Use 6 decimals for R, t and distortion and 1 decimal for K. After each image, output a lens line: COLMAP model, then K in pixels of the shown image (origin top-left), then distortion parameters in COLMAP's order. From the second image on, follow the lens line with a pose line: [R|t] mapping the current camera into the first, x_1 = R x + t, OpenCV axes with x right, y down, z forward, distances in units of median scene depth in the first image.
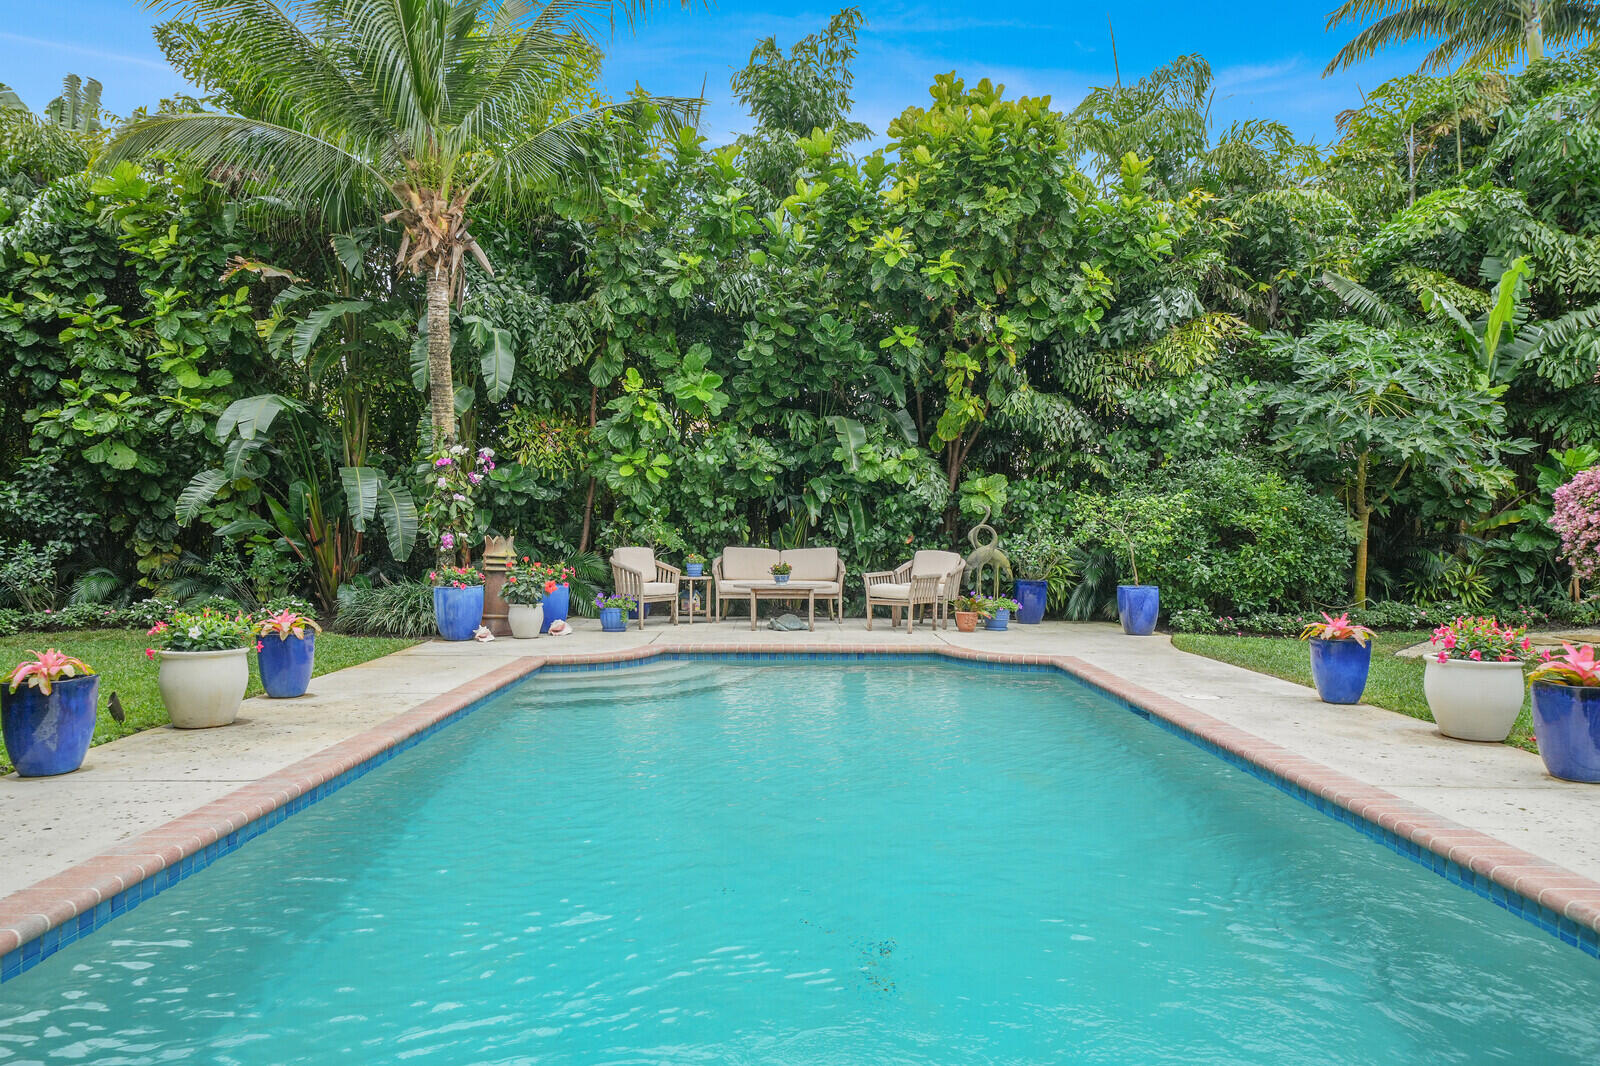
lens RADIAL K [[1064.9, 0, 800.0], [0, 1064.9, 533.0], [0, 0, 1]] dist [0.028637, 0.000911]
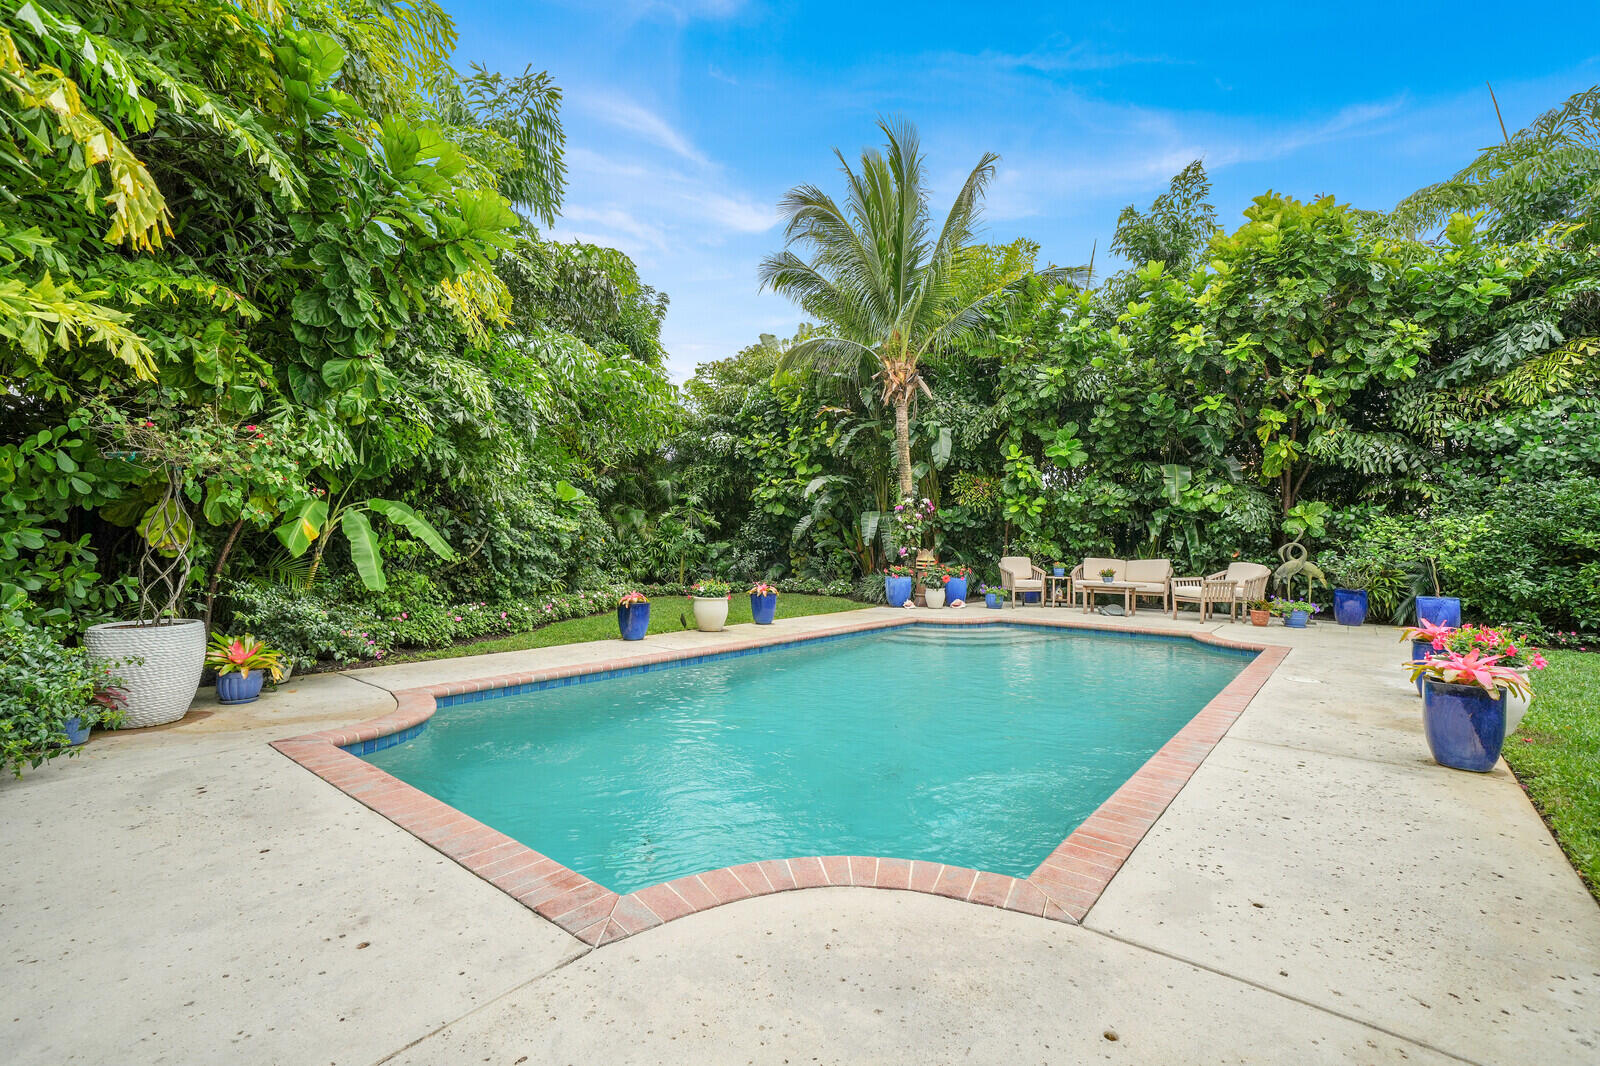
lens RADIAL K [[695.2, 0, 800.0], [0, 695.2, 533.0], [0, 0, 1]] dist [0.002167, 0.000360]
pose [[0.771280, -0.007565, -0.636451, 0.248037], [-0.005990, 0.999799, -0.019142, -0.000140], [0.636468, 0.018576, 0.771079, -0.003426]]
